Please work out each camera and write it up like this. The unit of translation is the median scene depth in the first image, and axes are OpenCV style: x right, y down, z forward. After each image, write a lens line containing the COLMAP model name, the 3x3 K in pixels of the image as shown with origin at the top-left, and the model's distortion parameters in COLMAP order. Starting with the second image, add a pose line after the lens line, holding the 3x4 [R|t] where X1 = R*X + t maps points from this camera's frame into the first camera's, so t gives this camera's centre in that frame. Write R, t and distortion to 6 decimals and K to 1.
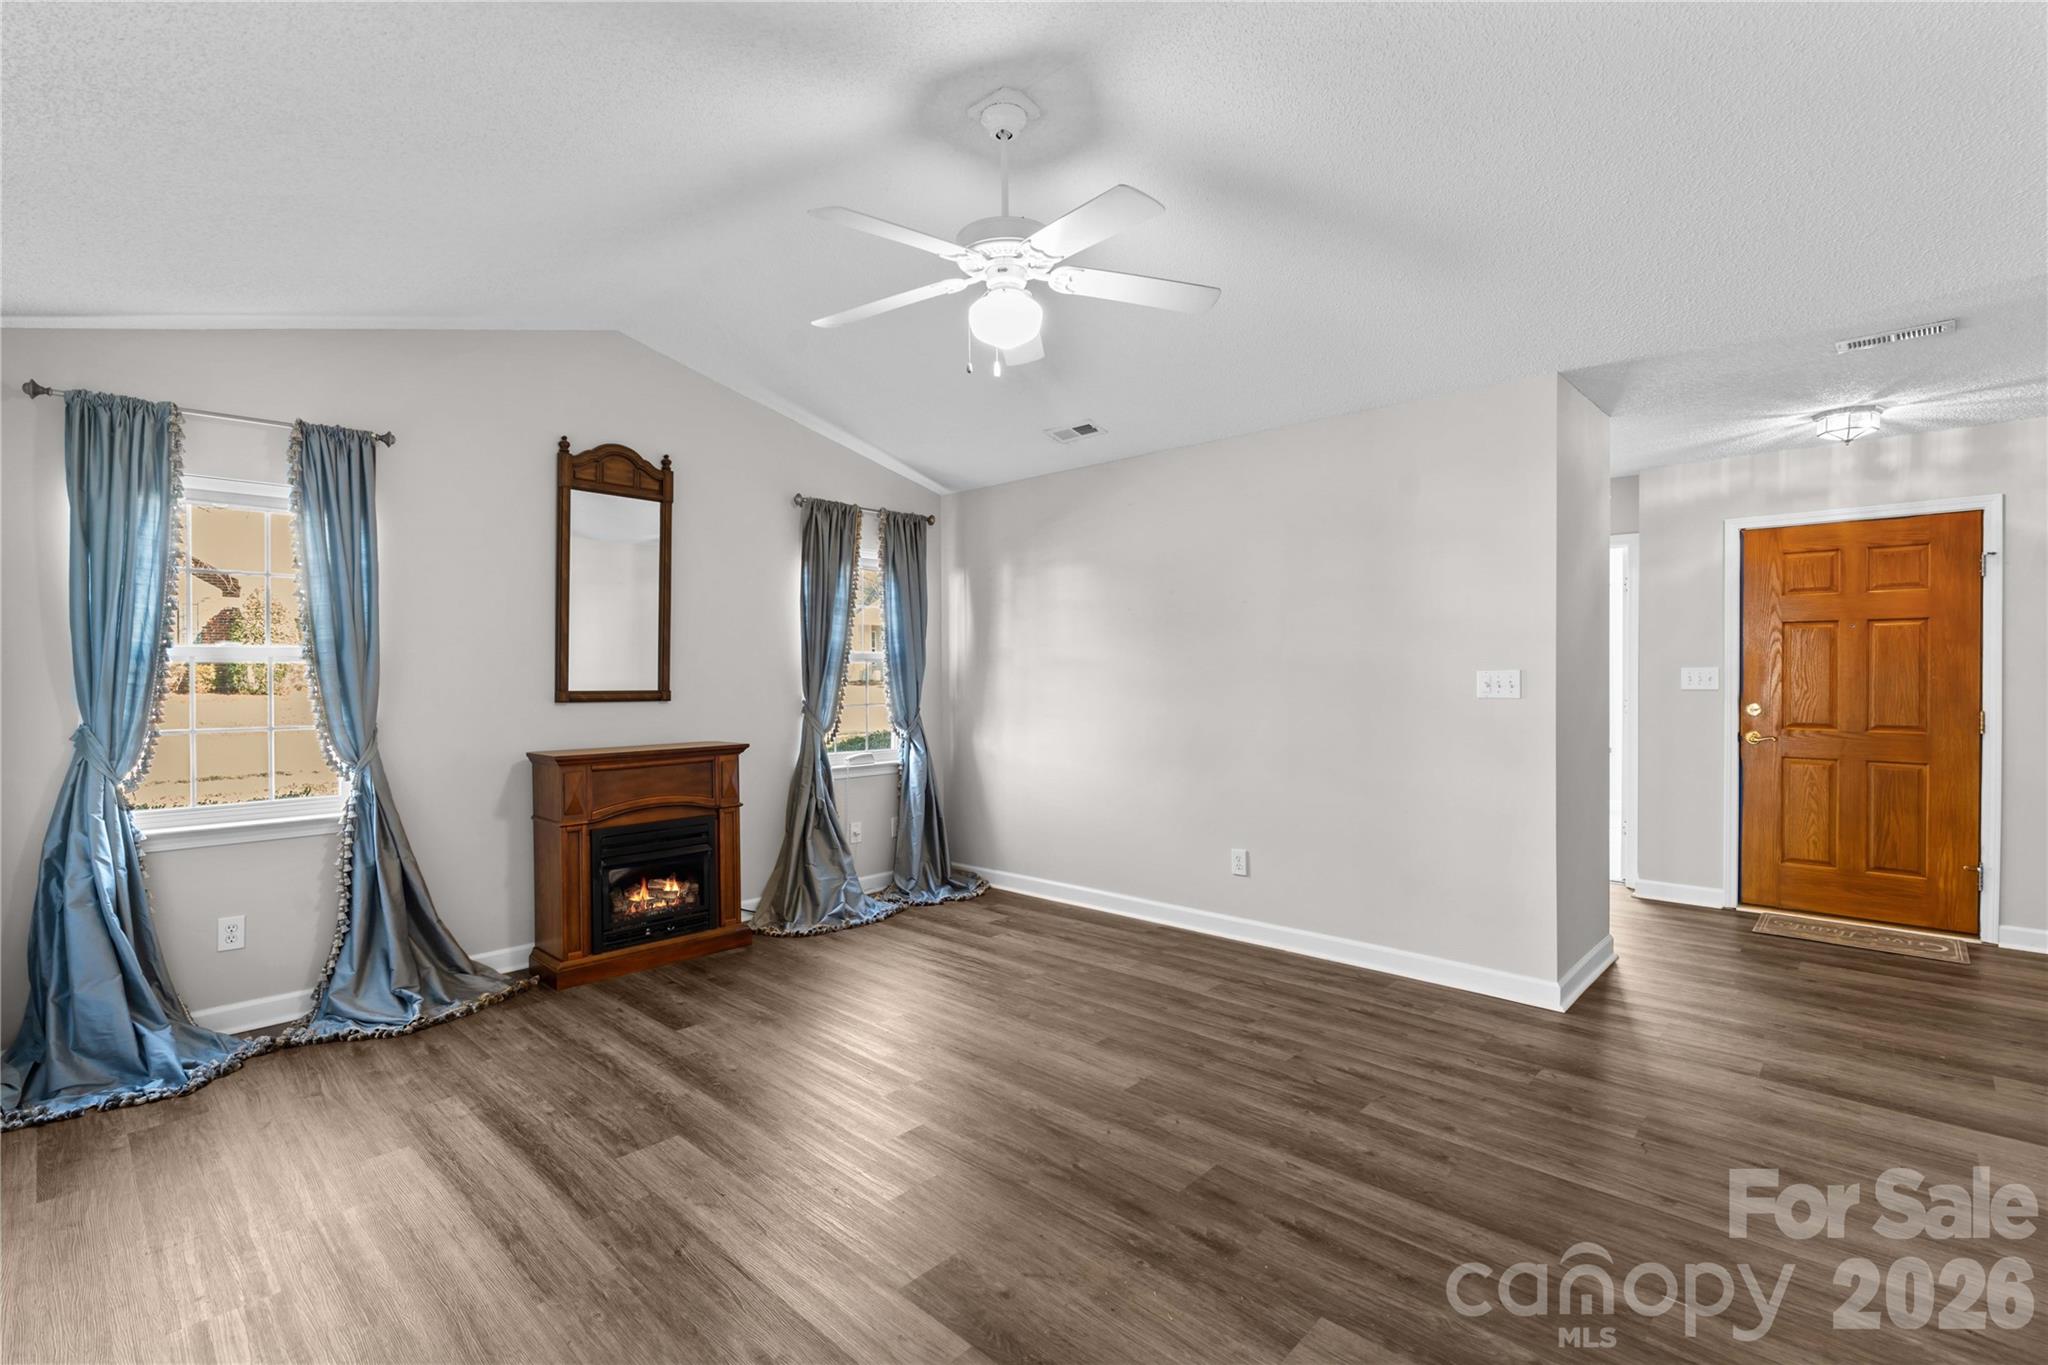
lens RADIAL K [[930.5, 0, 1044.4], [0, 930.5, 684.5], [0, 0, 1]] dist [-0.010507, 0.004297]
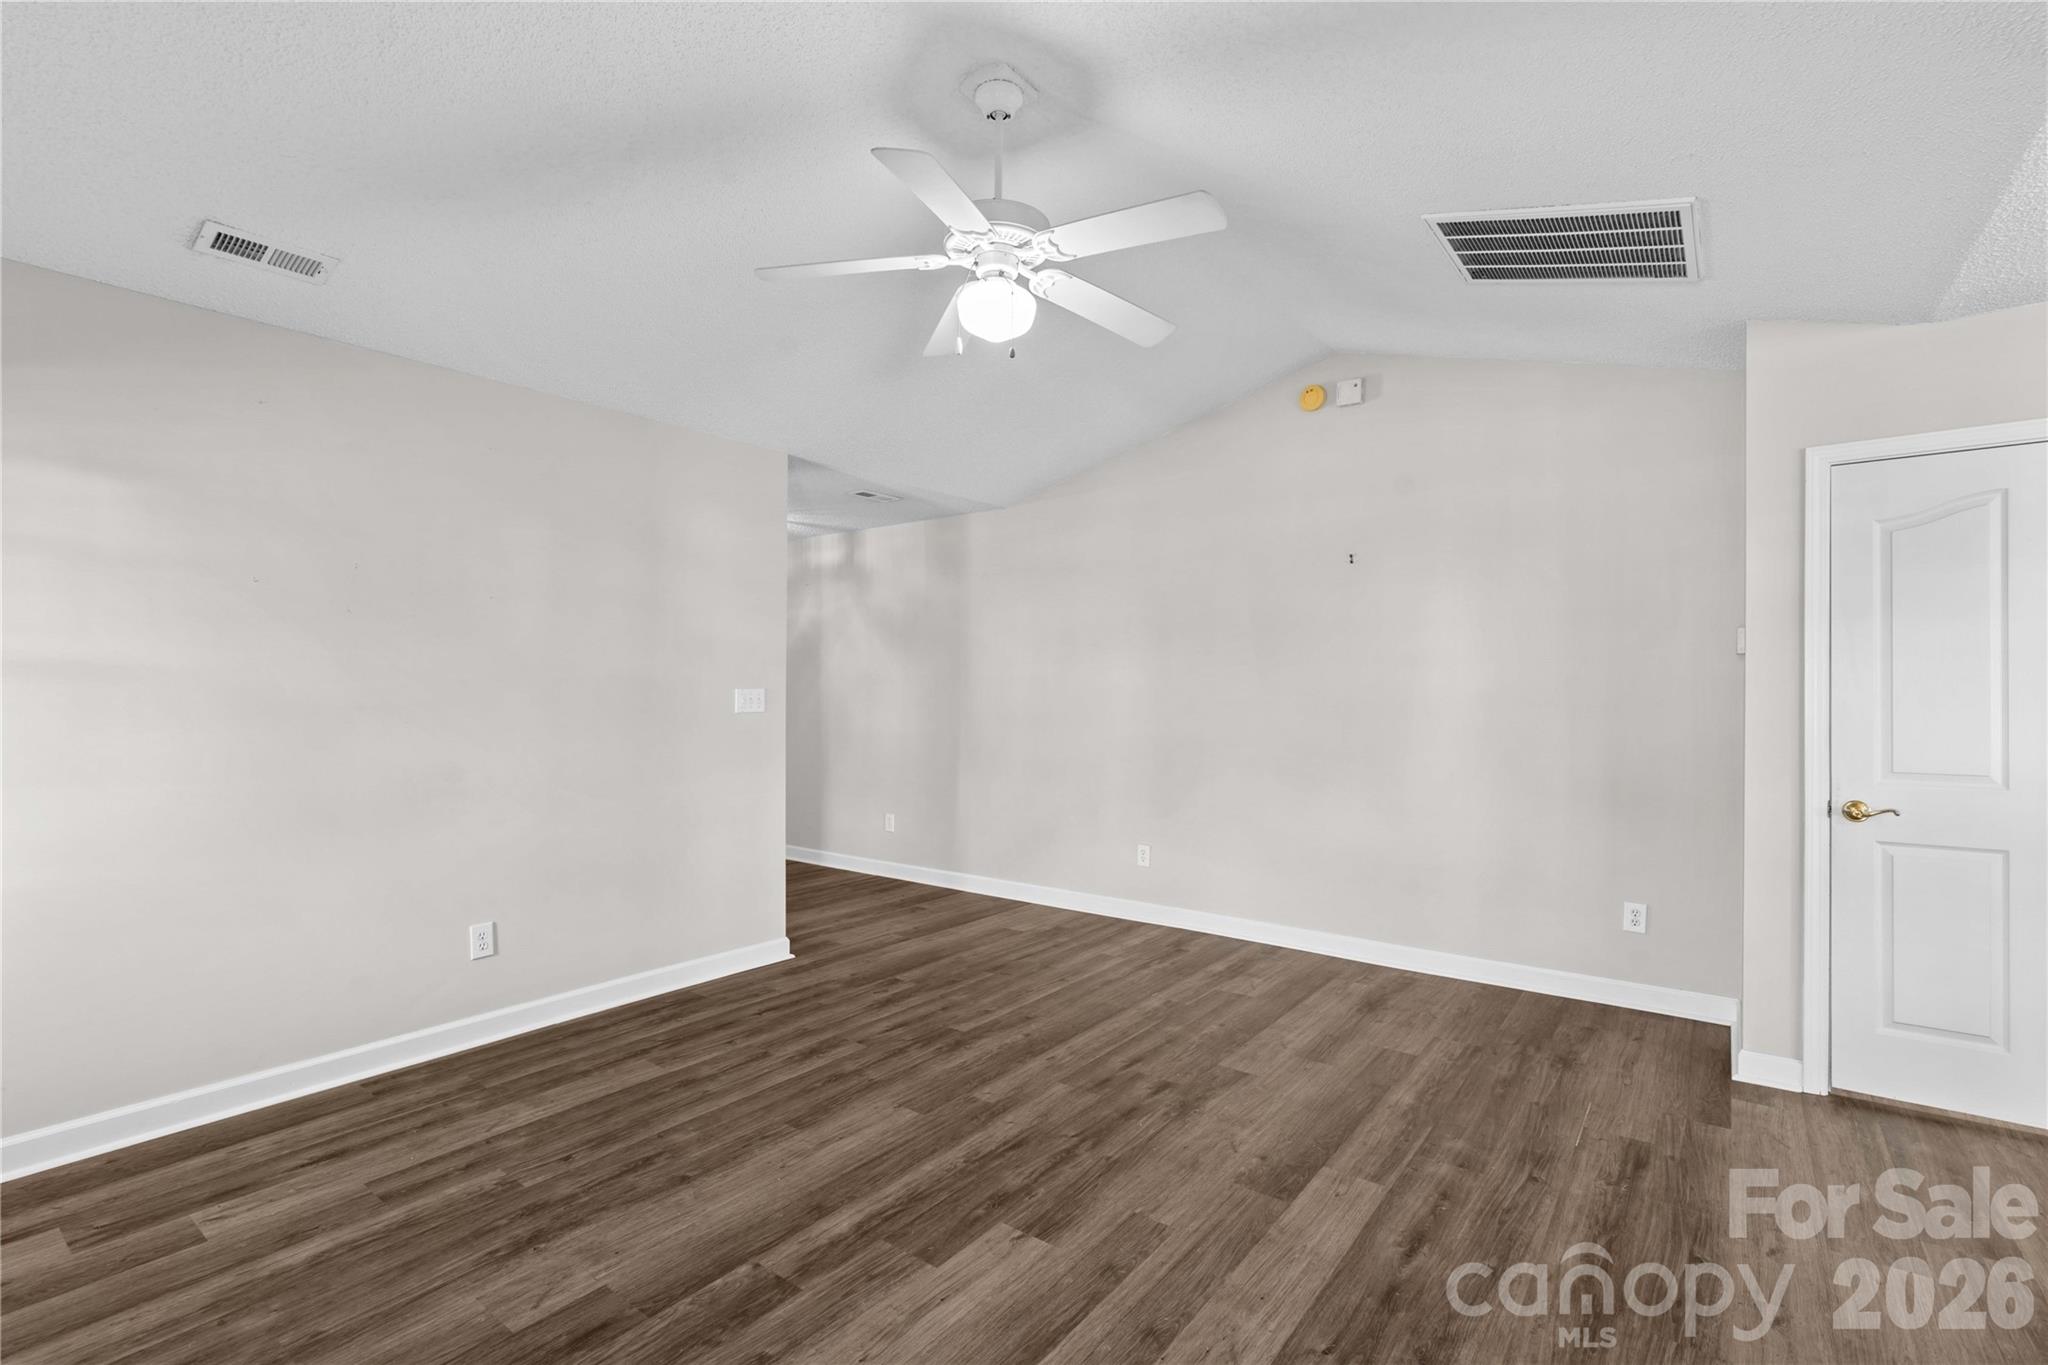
lens RADIAL K [[930.5, 0, 1014.1], [0, 930.5, 693.3], [0, 0, 1]] dist [-0.010507, 0.004297]
pose [[-0.082174, 0.000100, 0.996618, -0.757500], [0.014548, 0.999894, 0.001099, -0.004755], [-0.996512, 0.014589, -0.082167, 0.828782]]
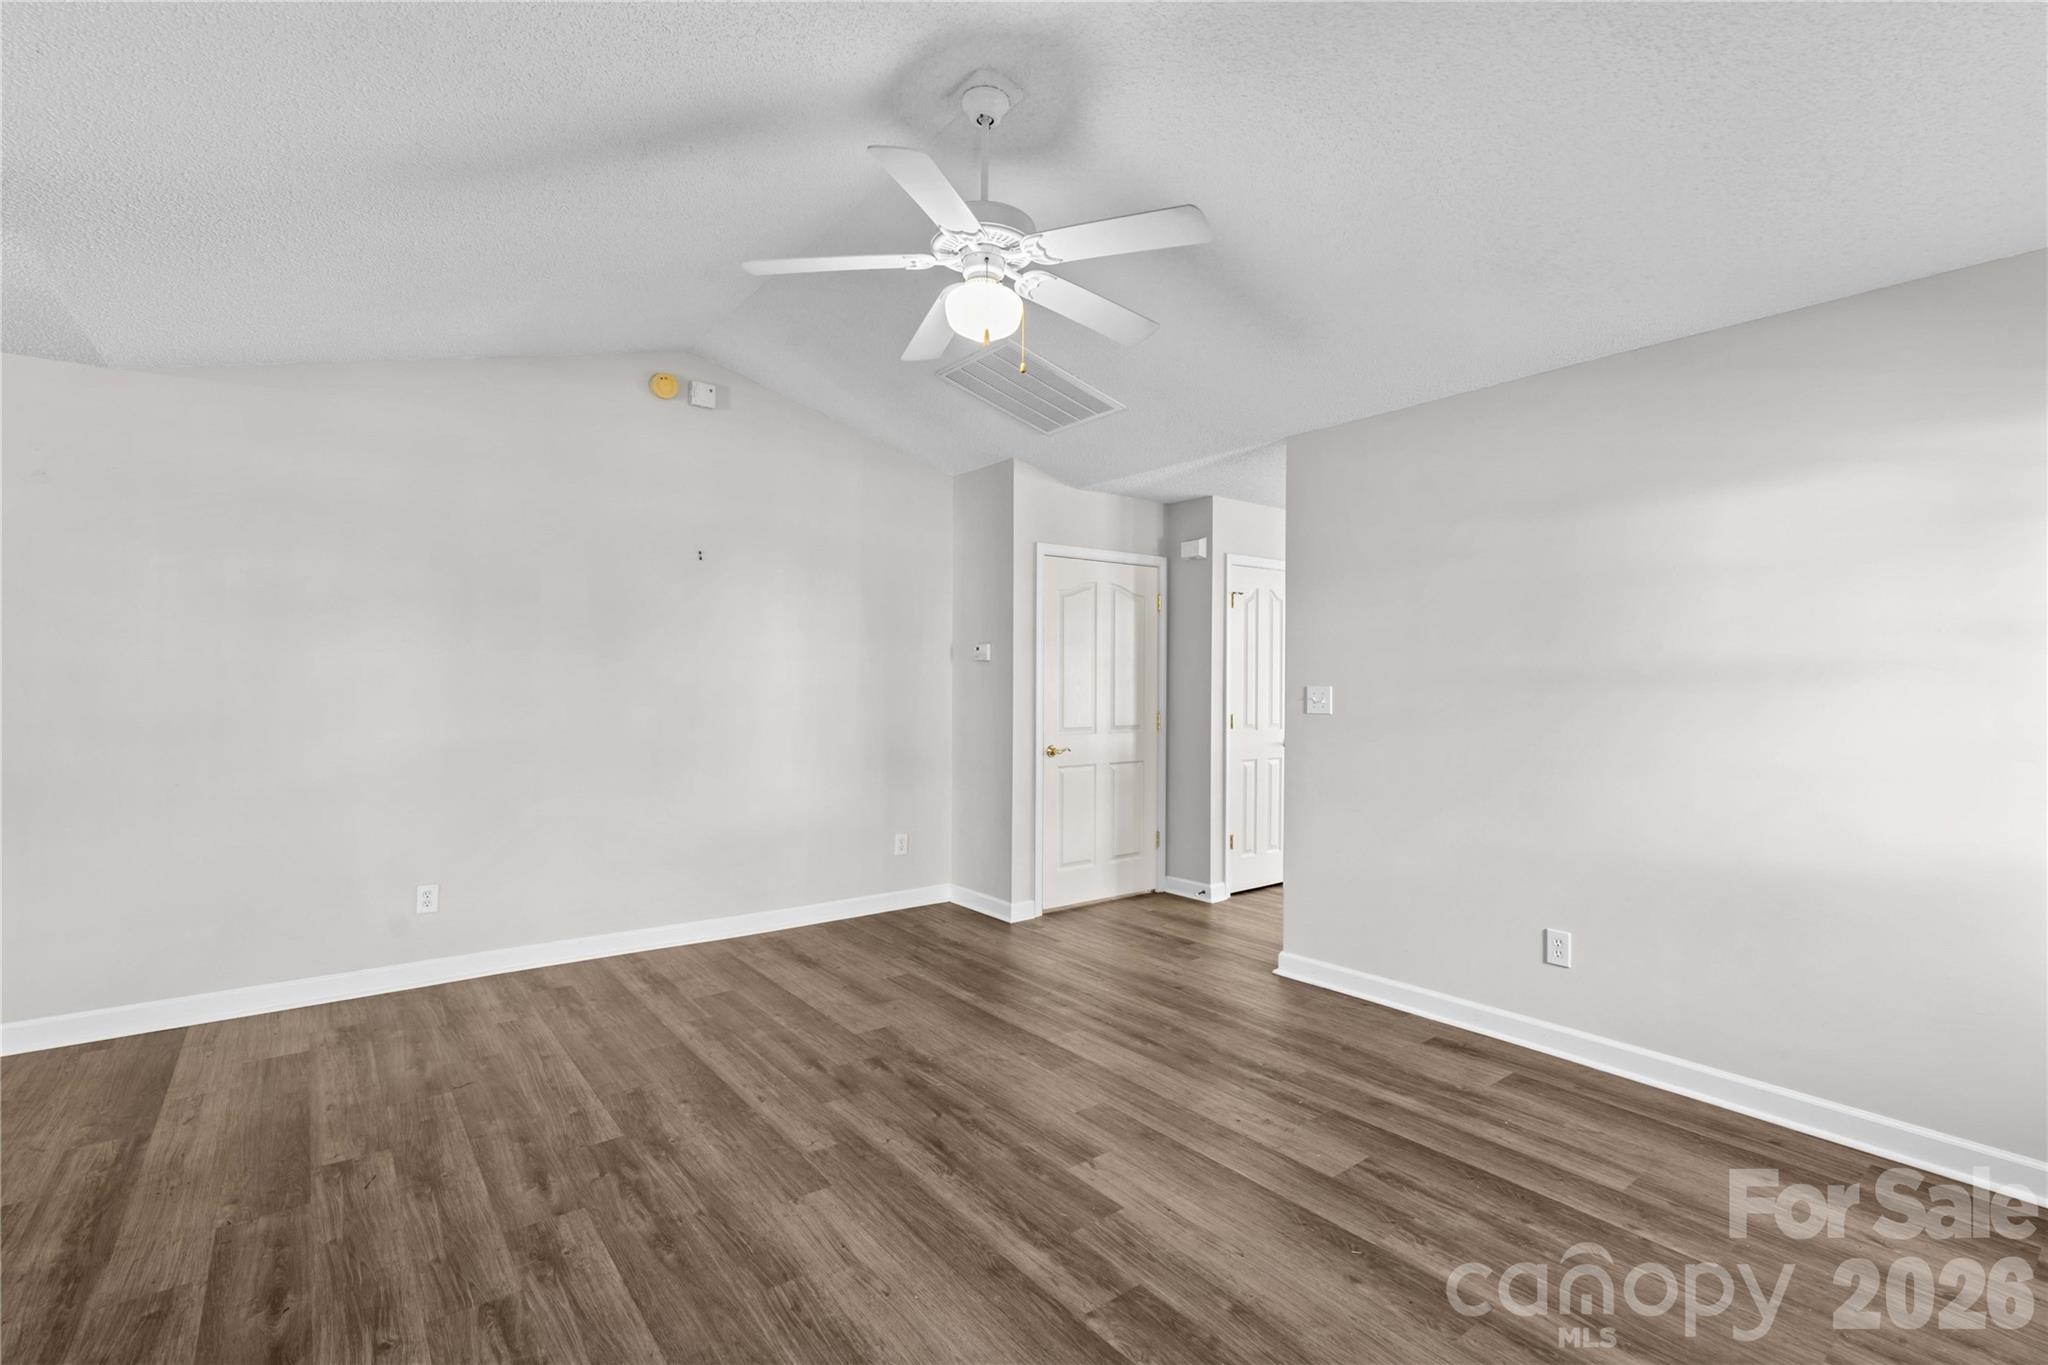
lens RADIAL K [[930.5, 0, 1029.2], [0, 930.5, 687.4], [0, 0, 1]] dist [-0.010507, 0.004297]
pose [[-0.984958, -0.000990, 0.172792, -0.194567], [0.002487, 0.999799, 0.019900, -0.019658], [-0.172777, 0.020031, -0.984757, 1.503379]]
